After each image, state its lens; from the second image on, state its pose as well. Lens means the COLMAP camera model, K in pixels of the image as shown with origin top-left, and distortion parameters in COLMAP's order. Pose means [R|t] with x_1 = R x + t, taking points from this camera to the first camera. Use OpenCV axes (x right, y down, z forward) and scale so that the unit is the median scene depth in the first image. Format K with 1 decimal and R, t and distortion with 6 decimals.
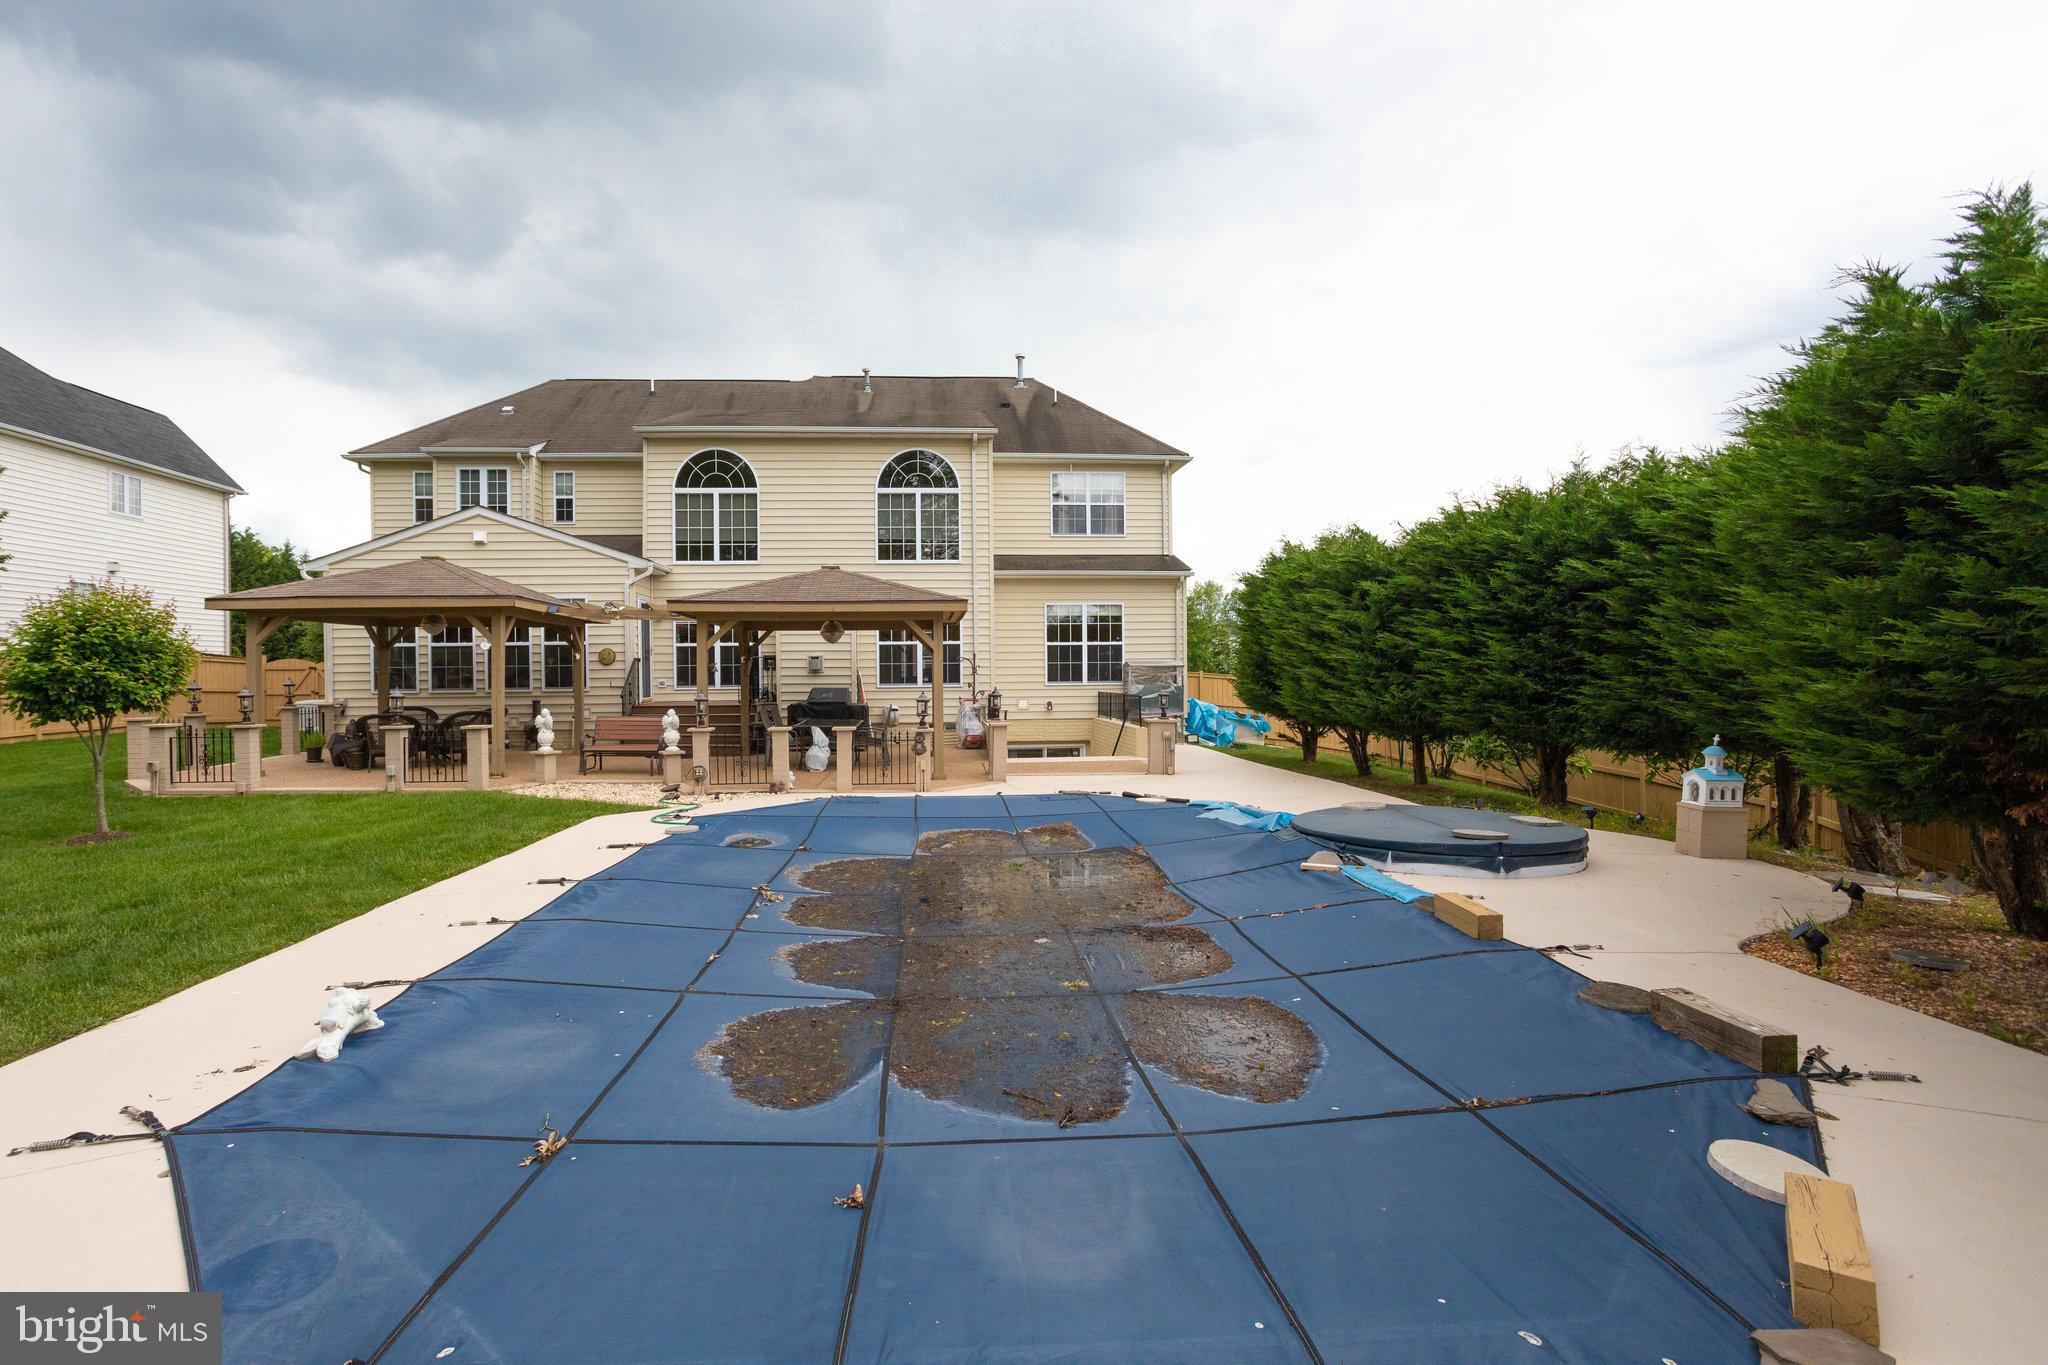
lens RADIAL K [[1021.3, 0, 993.8], [0, 1021.3, 675.0], [0, 0, 1]] dist [-0.049235, 0.037803]
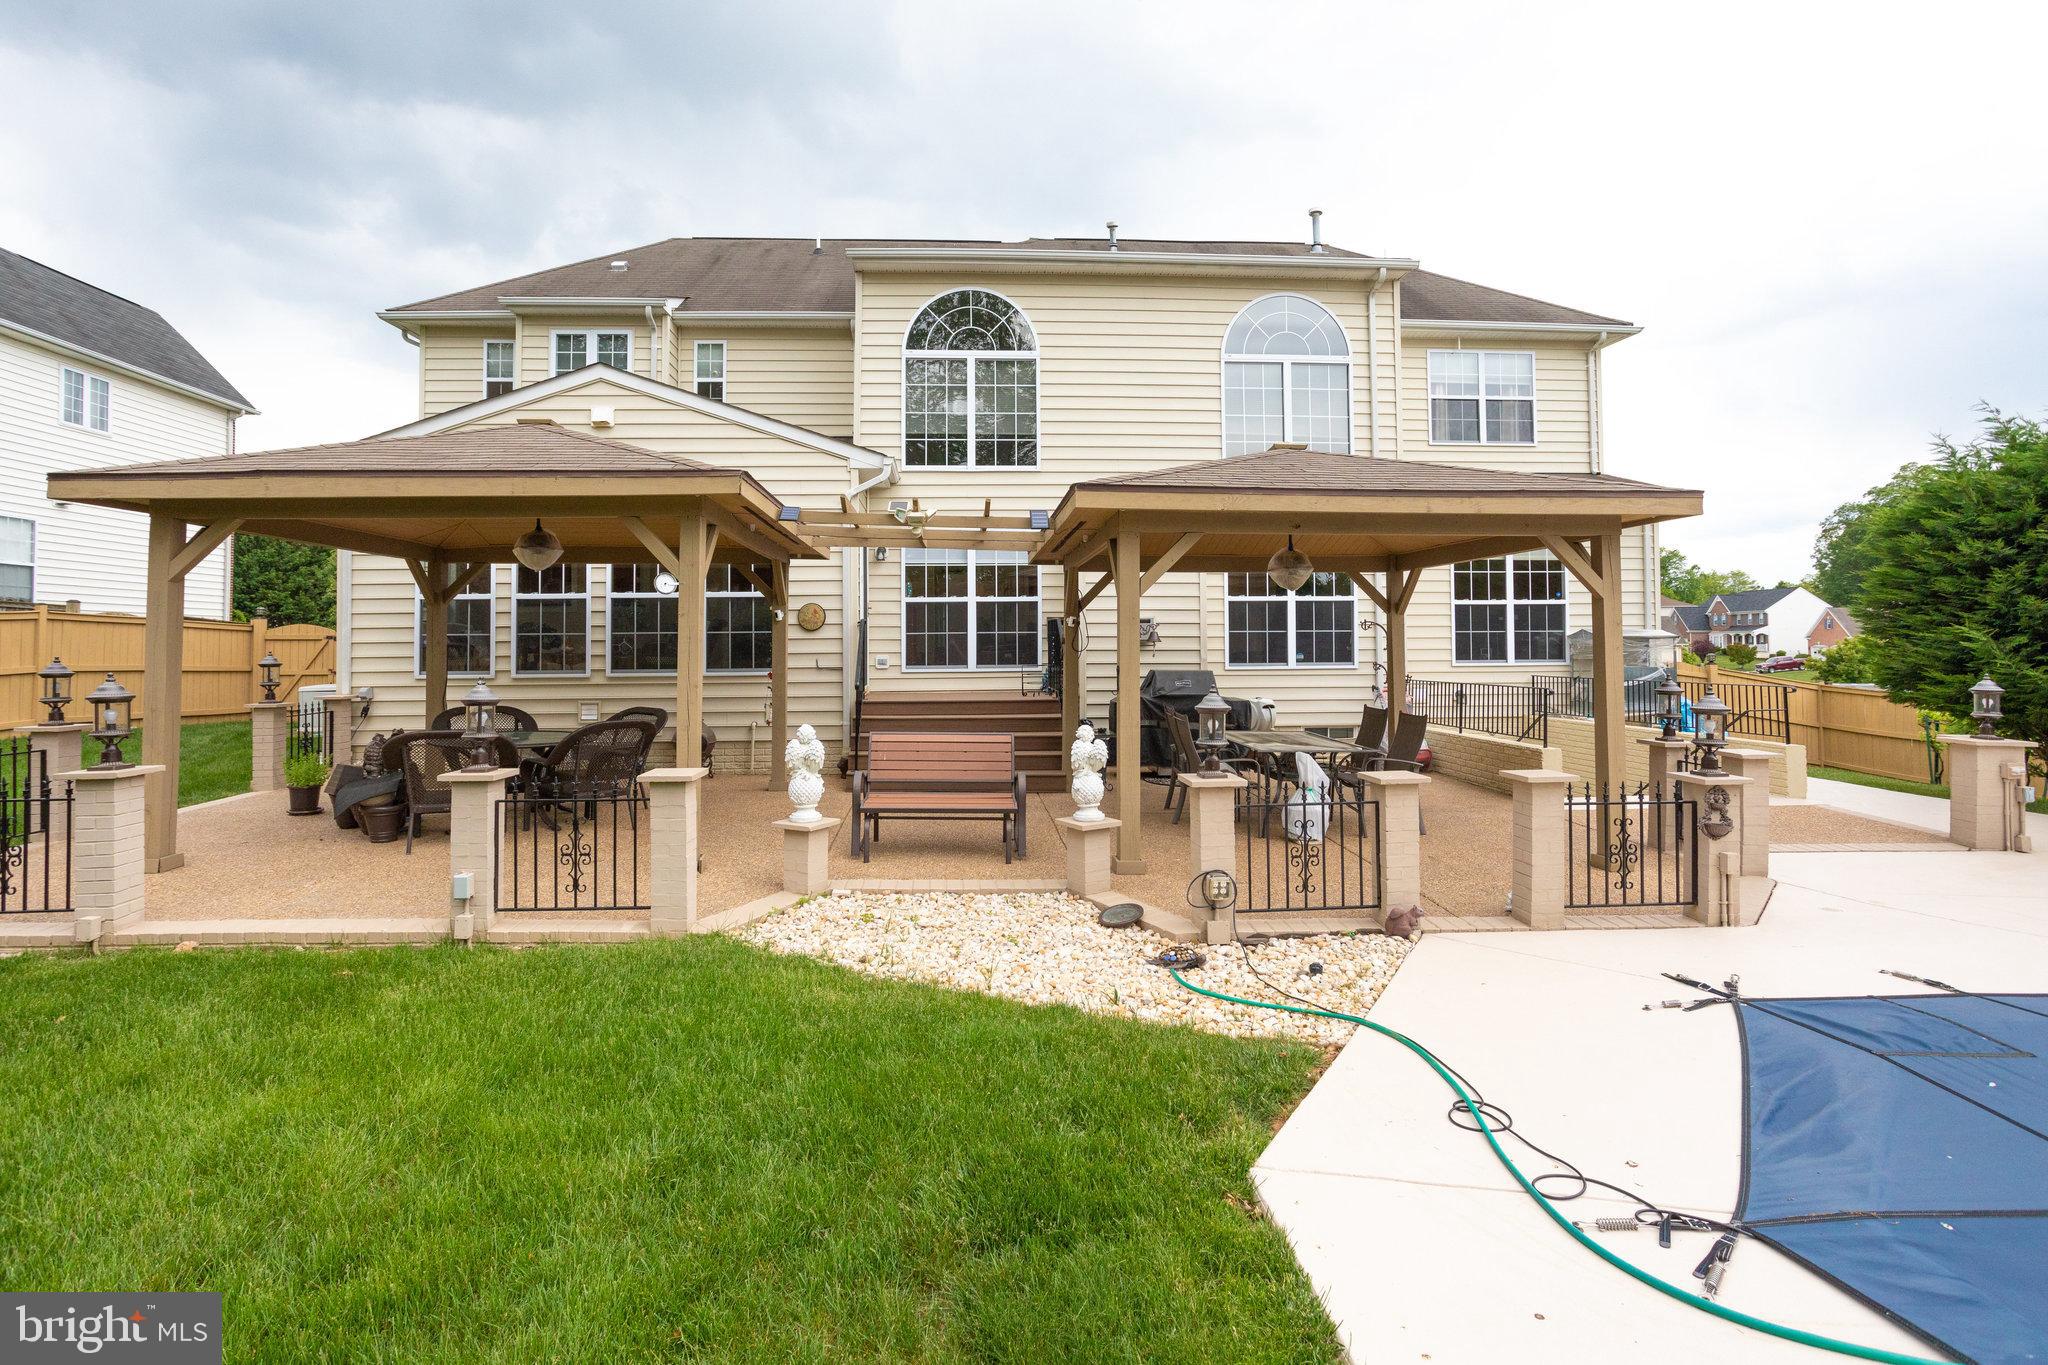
lens RADIAL K [[999.5, 0, 1008.7], [0, 999.5, 616.5], [0, 0, 1]] dist [-0.048388, 0.034875]
pose [[0.999961, 0.002571, -0.008487, -0.244263], [-0.002846, 0.999466, -0.032565, -0.000153], [0.008399, 0.032588, 0.999434, 0.391132]]
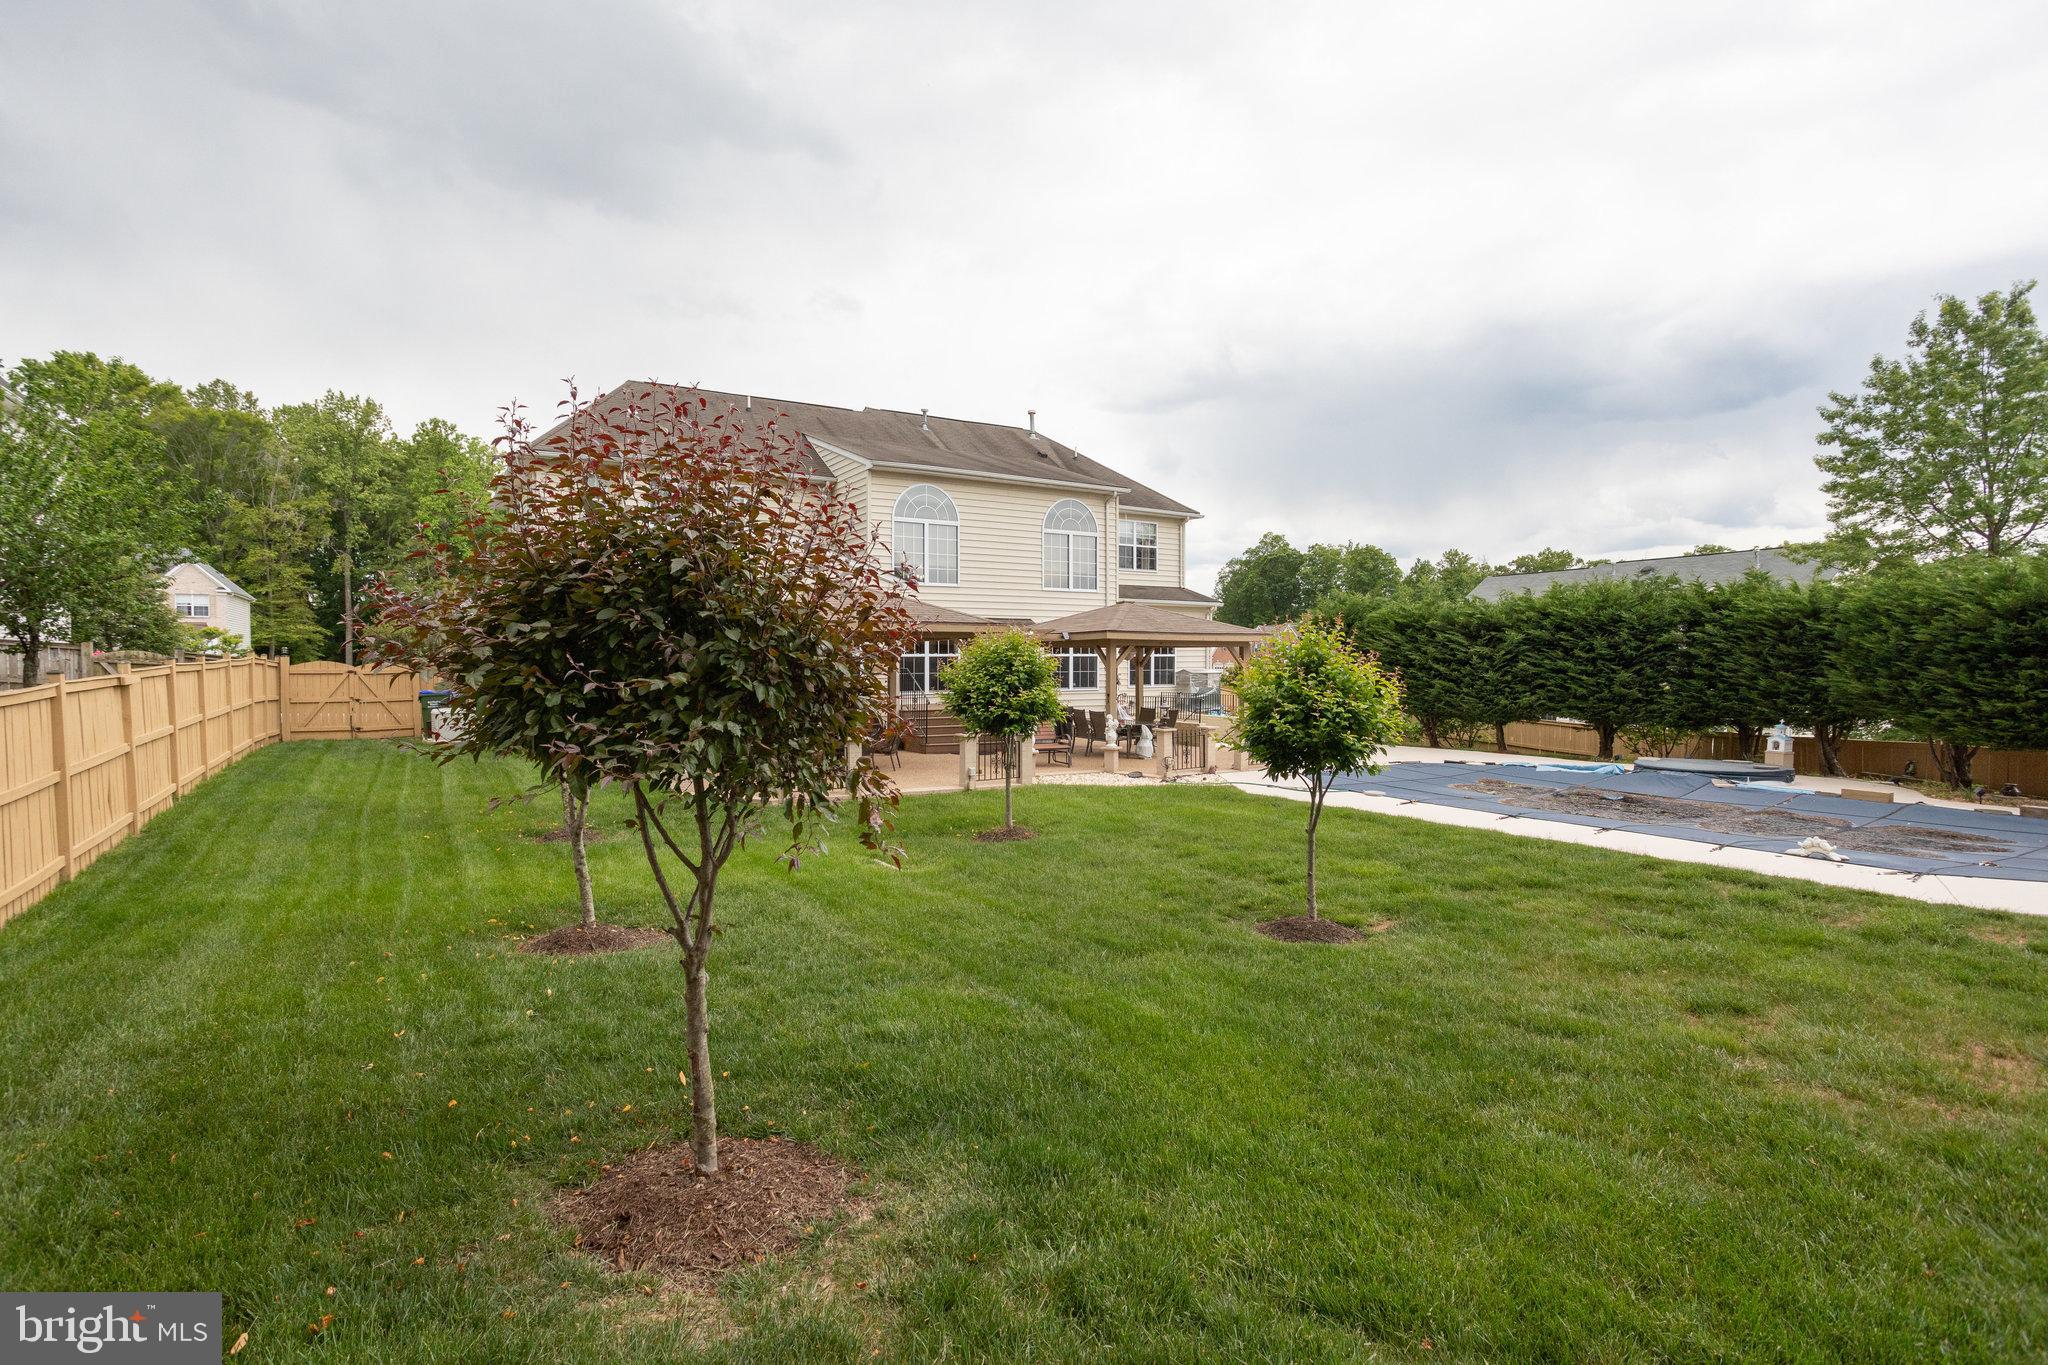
lens RADIAL K [[1002.8, 0, 1009.3], [0, 1002.8, 665.4], [0, 0, 1]] dist [-0.053497, 0.035722]
pose [[0.882149, 0.003211, 0.470960, -0.723317], [-0.005176, 0.999982, 0.002879, -0.022692], [-0.470943, -0.004977, 0.882150, -0.042778]]
